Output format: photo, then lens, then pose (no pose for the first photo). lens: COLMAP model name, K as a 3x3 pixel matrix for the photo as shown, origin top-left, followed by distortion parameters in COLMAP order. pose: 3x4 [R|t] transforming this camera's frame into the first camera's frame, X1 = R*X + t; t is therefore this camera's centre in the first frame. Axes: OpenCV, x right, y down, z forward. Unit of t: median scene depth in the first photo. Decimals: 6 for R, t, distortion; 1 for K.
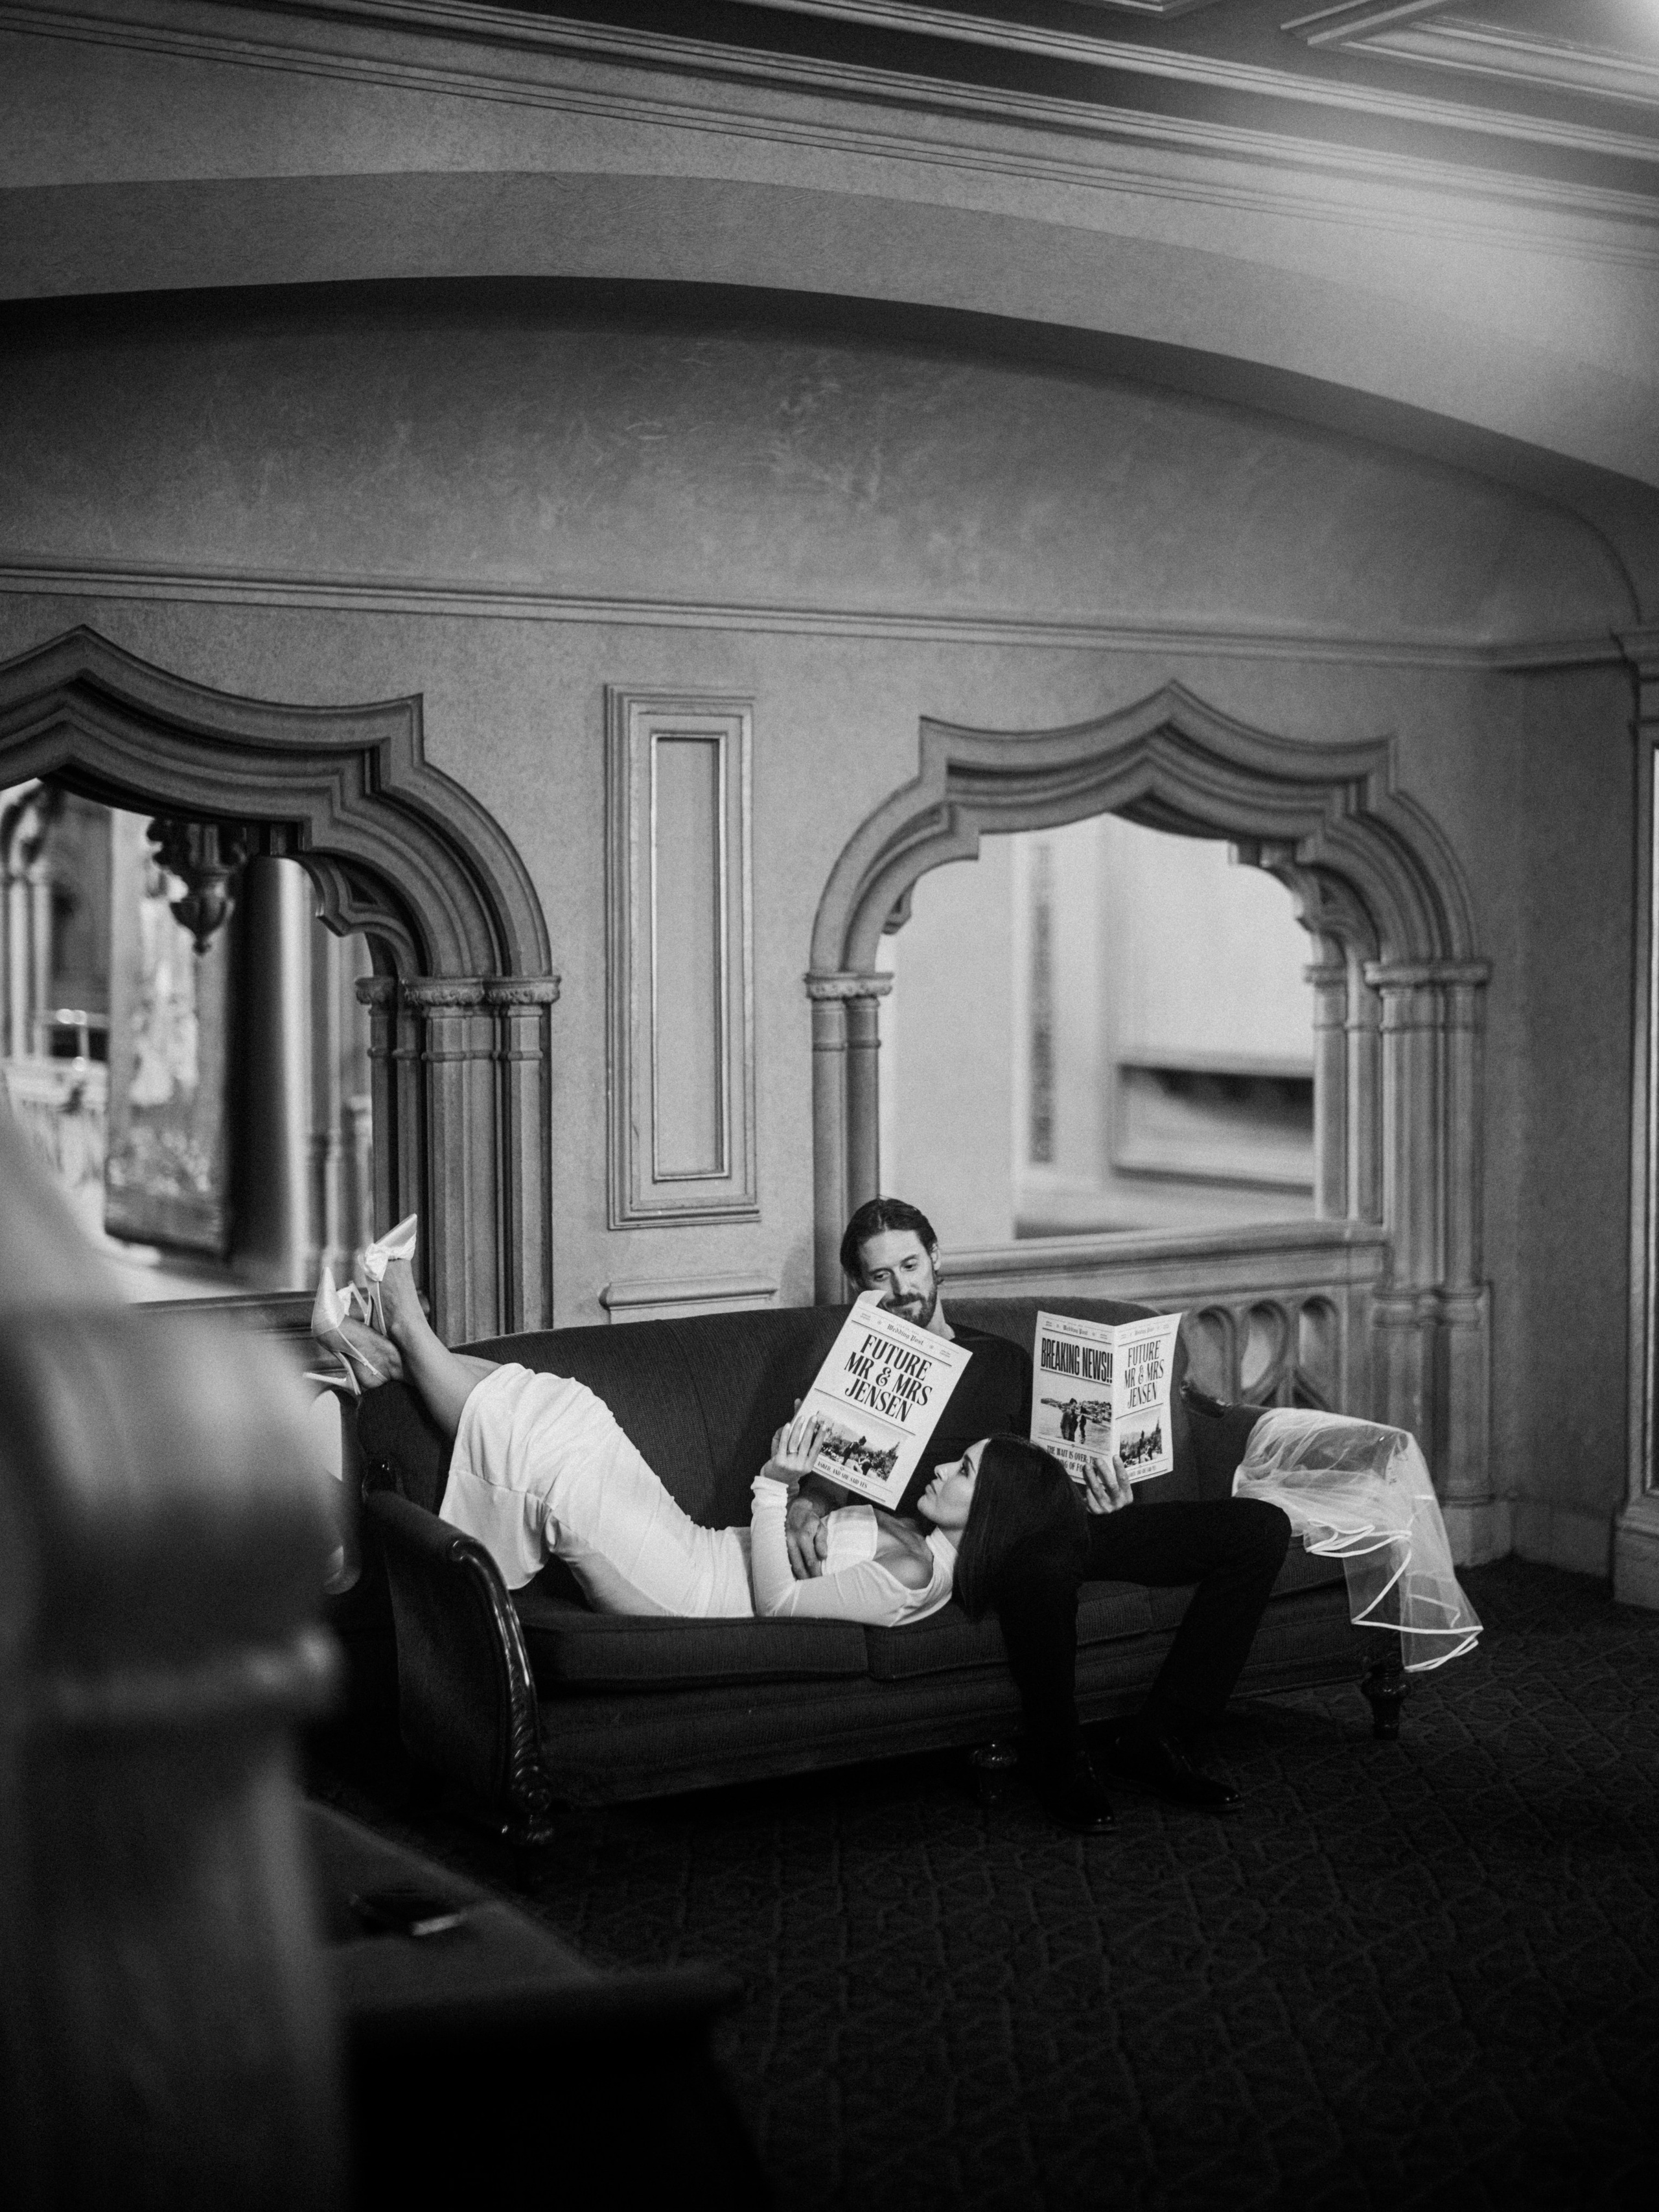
lens RADIAL K [[3169.6, 0, 738.7], [0, 3169.6, 1098.5], [0, 0, 1]] dist [-0.058258, 0.000000]
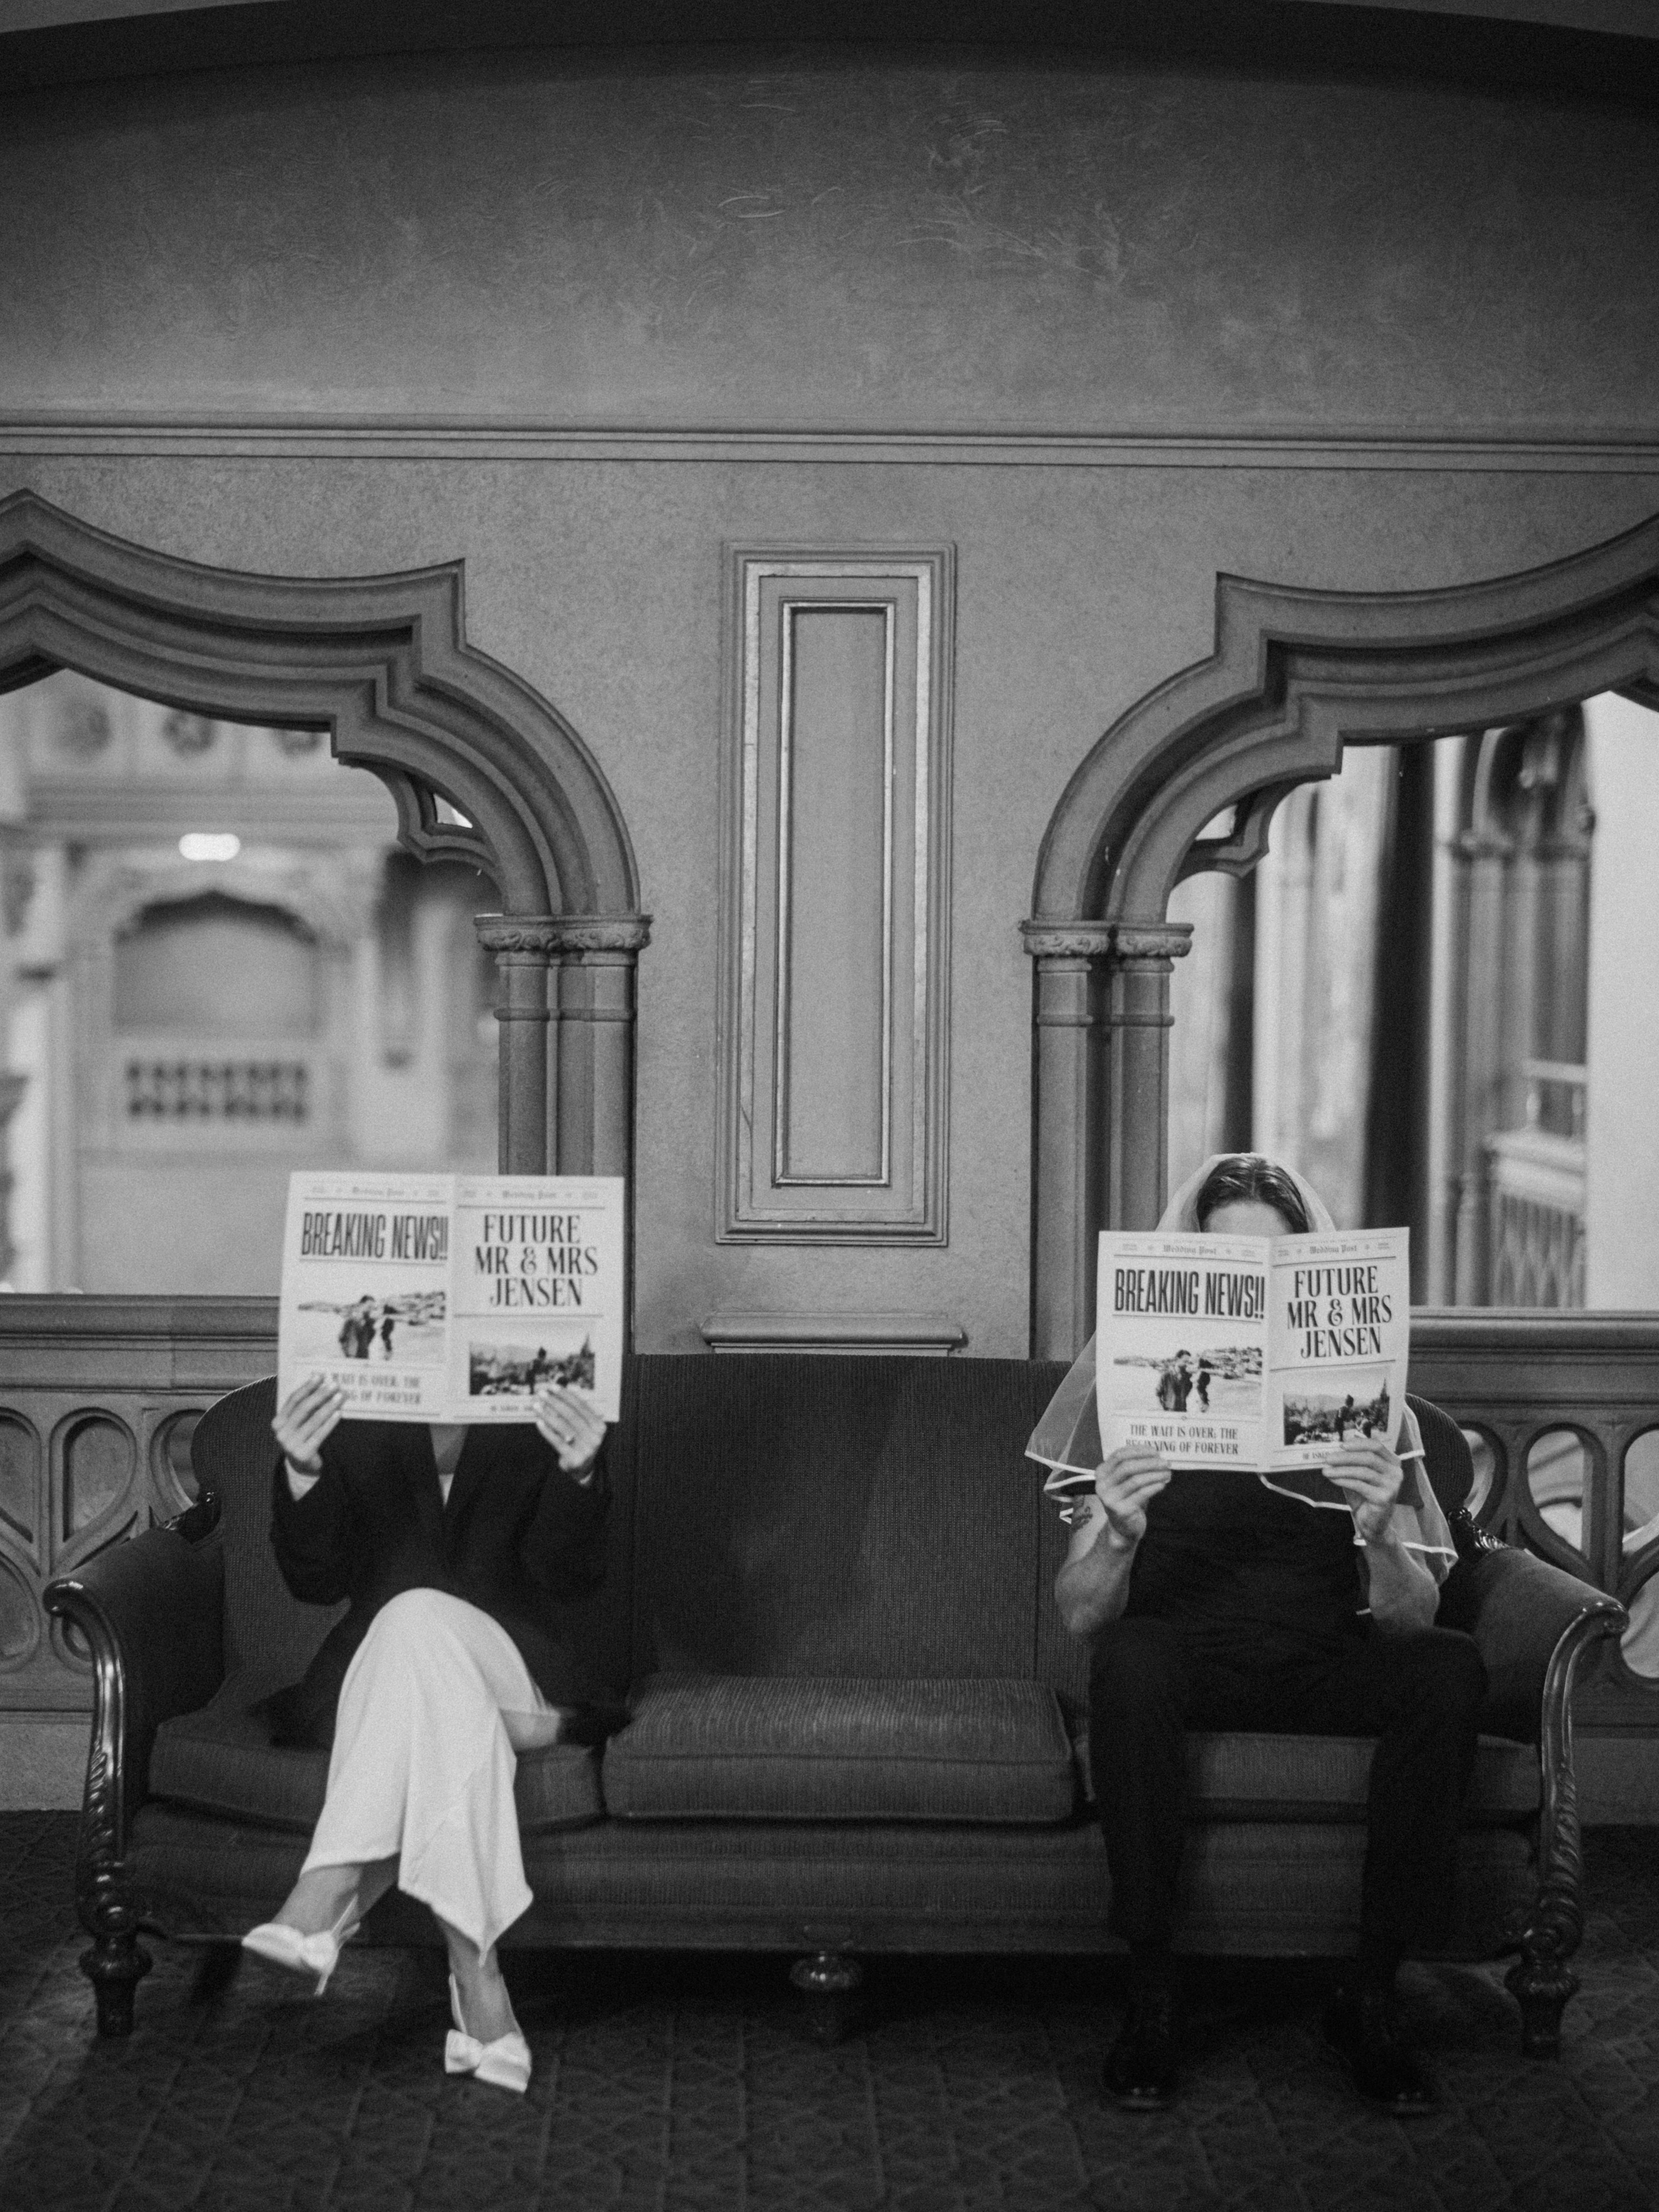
lens RADIAL K [[3607.2, 0, 736.4], [0, 3607.2, 1230.6], [0, 0, 1]] dist [-0.059467, 0.000000]
pose [[0.851475, 0.051905, -0.521821, 0.439152], [-0.043309, 0.998650, 0.028667, 0.012933], [0.522604, -0.001810, 0.852573, 0.254000]]
